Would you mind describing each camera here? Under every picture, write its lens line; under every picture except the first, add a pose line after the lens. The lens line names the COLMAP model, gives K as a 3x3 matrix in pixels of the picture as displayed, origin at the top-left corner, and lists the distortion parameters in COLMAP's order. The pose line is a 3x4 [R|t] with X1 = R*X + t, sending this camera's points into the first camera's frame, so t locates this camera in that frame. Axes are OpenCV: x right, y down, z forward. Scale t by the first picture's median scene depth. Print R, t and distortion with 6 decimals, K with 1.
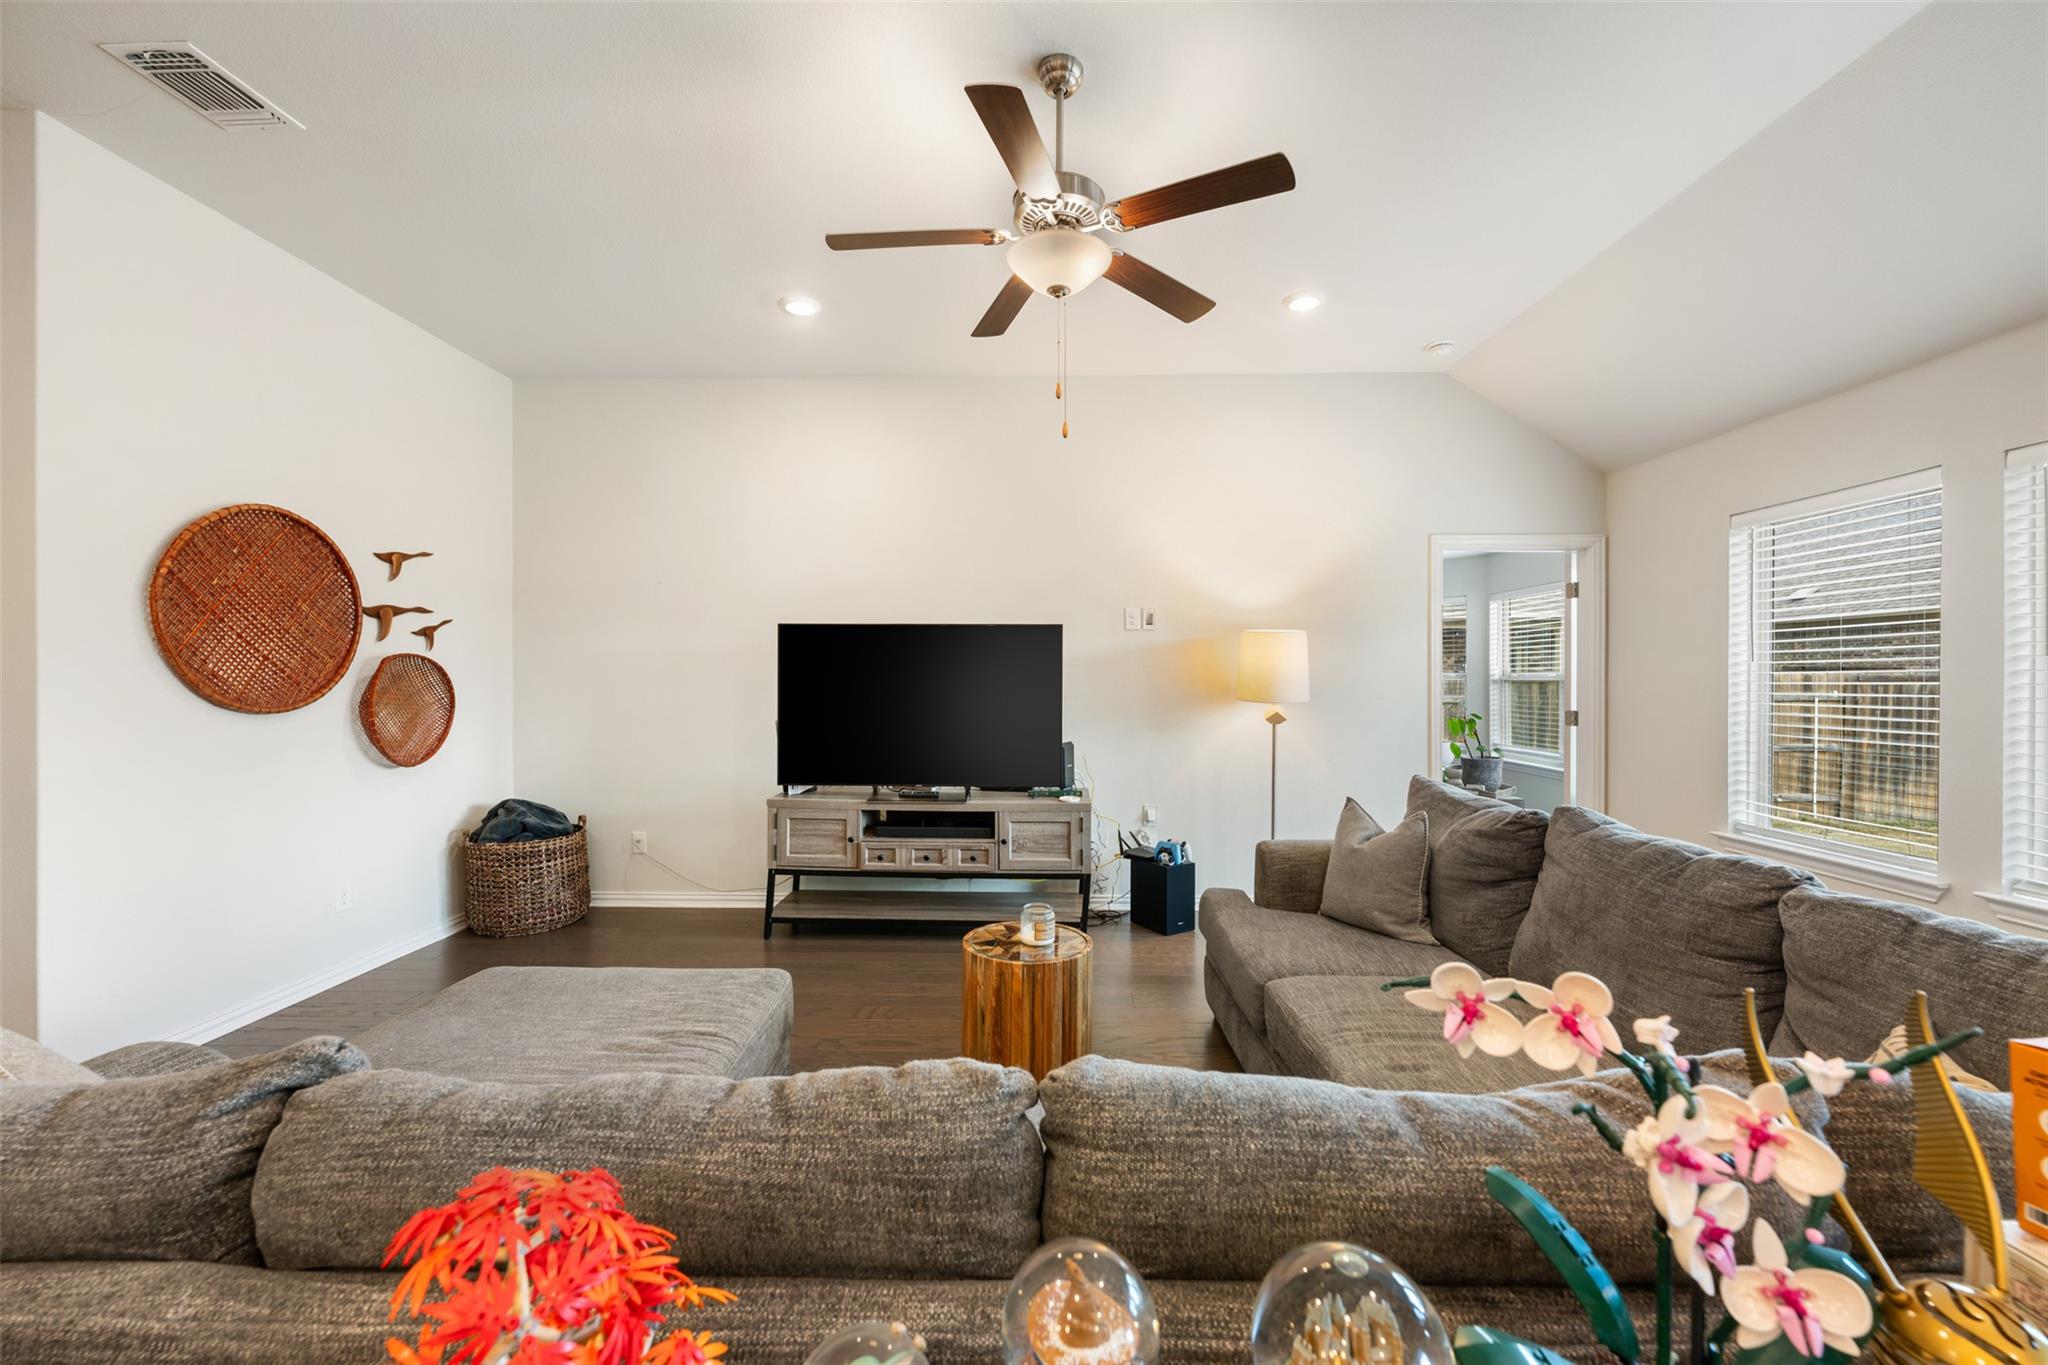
lens RADIAL K [[819.2, 0, 1018.8], [0, 819.2, 689.4], [0, 0, 1]] dist [-0.002720, -0.000239]
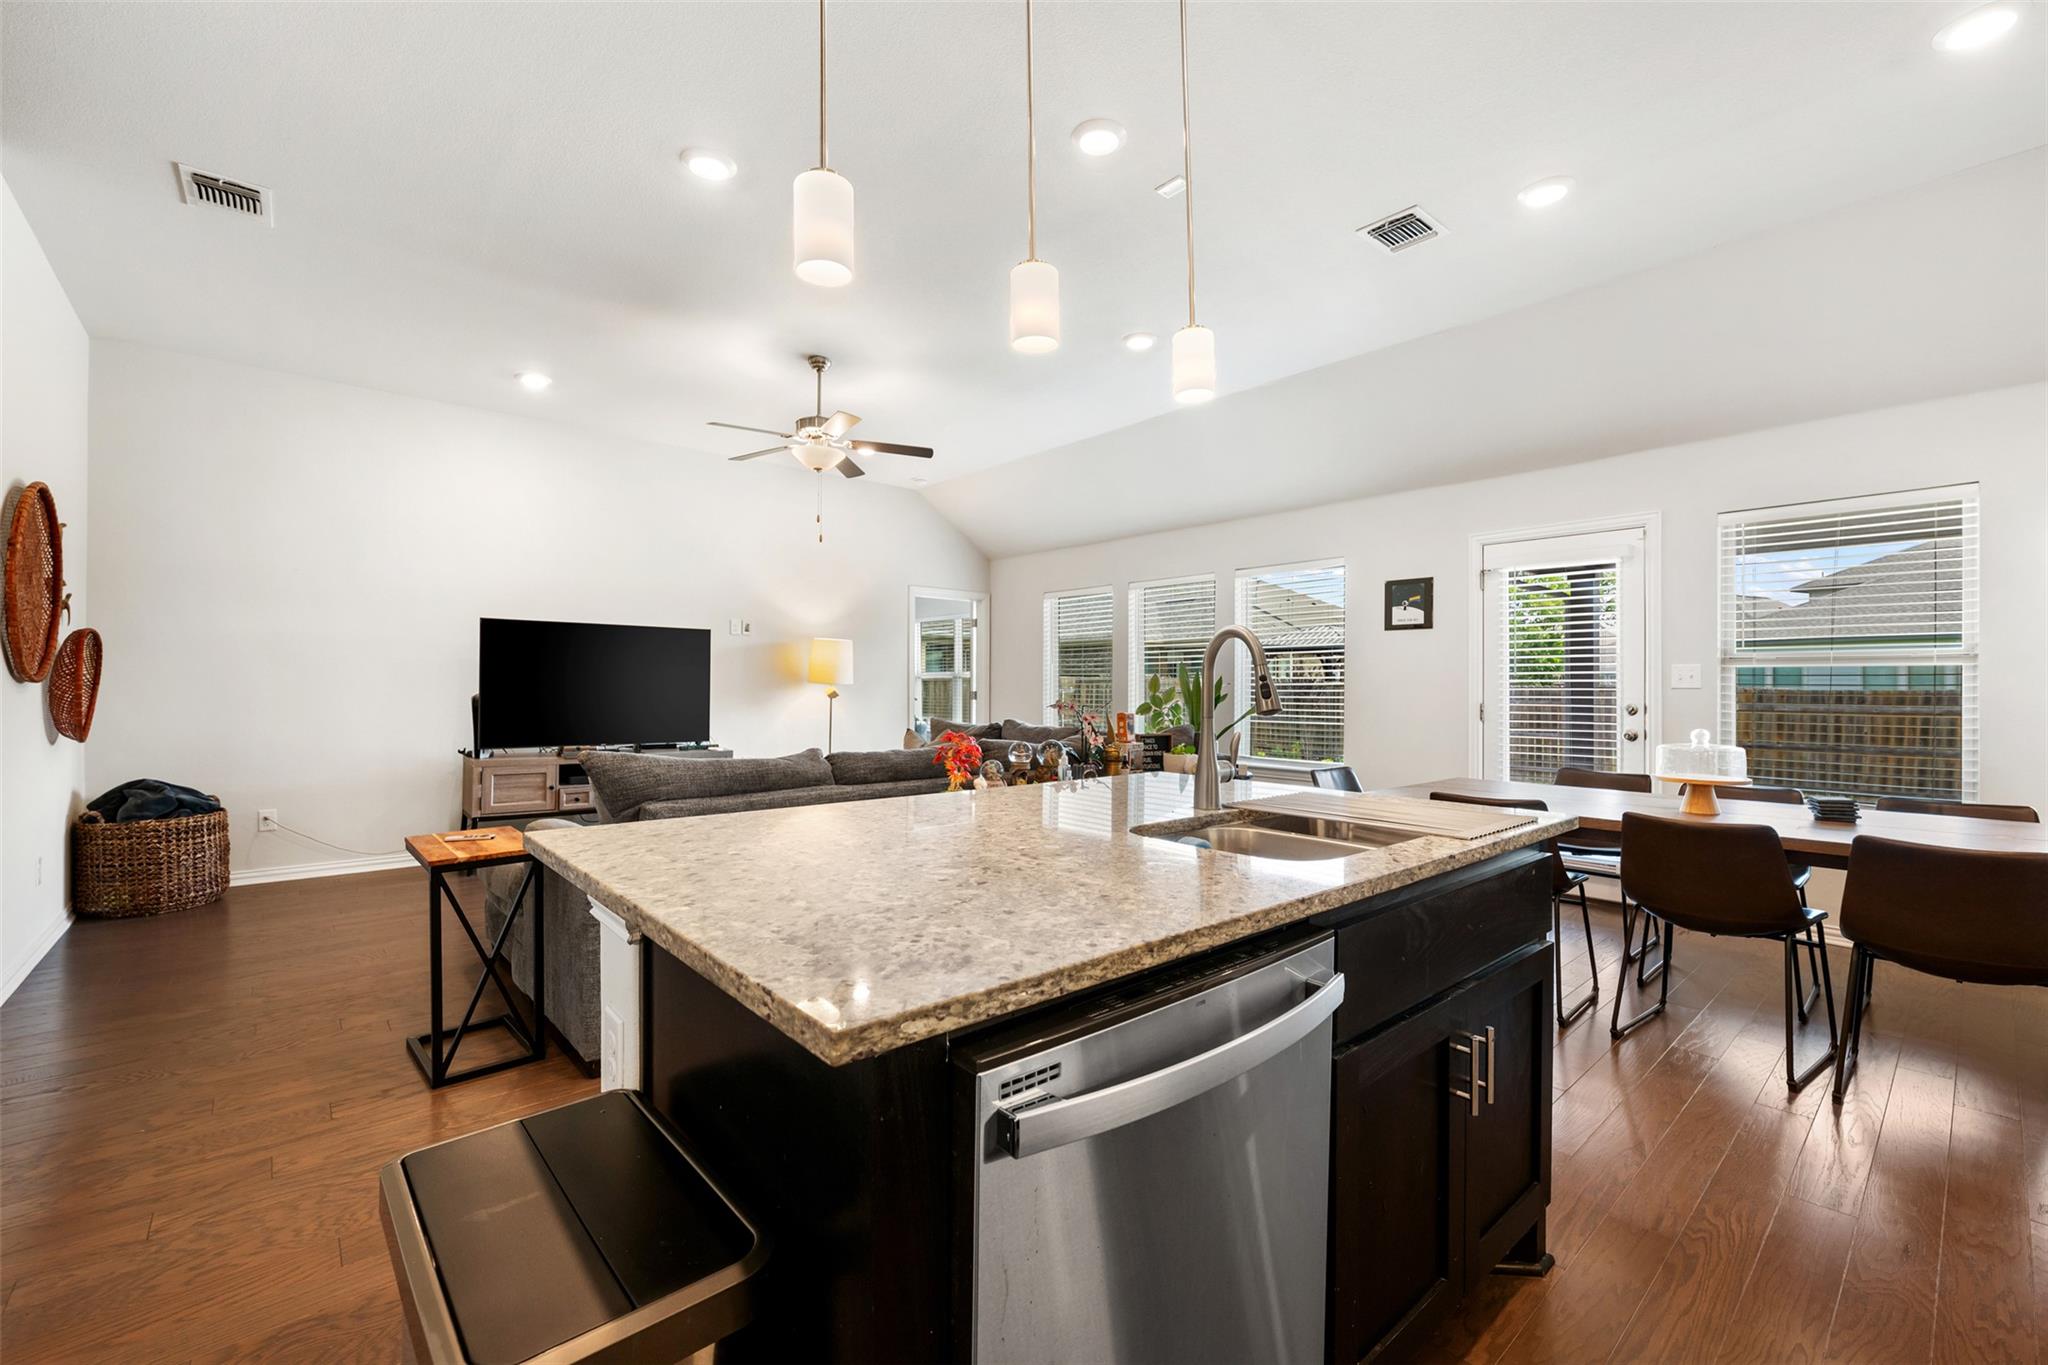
lens RADIAL K [[861.2, 0, 1027.3], [0, 861.2, 683.7], [0, 0, 1]] dist [0.001992, 0.000186]
pose [[0.733643, 0.005362, 0.679514, -0.567210], [0.004342, 0.999911, -0.012579, 0.038637], [-0.679521, 0.012179, 0.733555, -0.501696]]
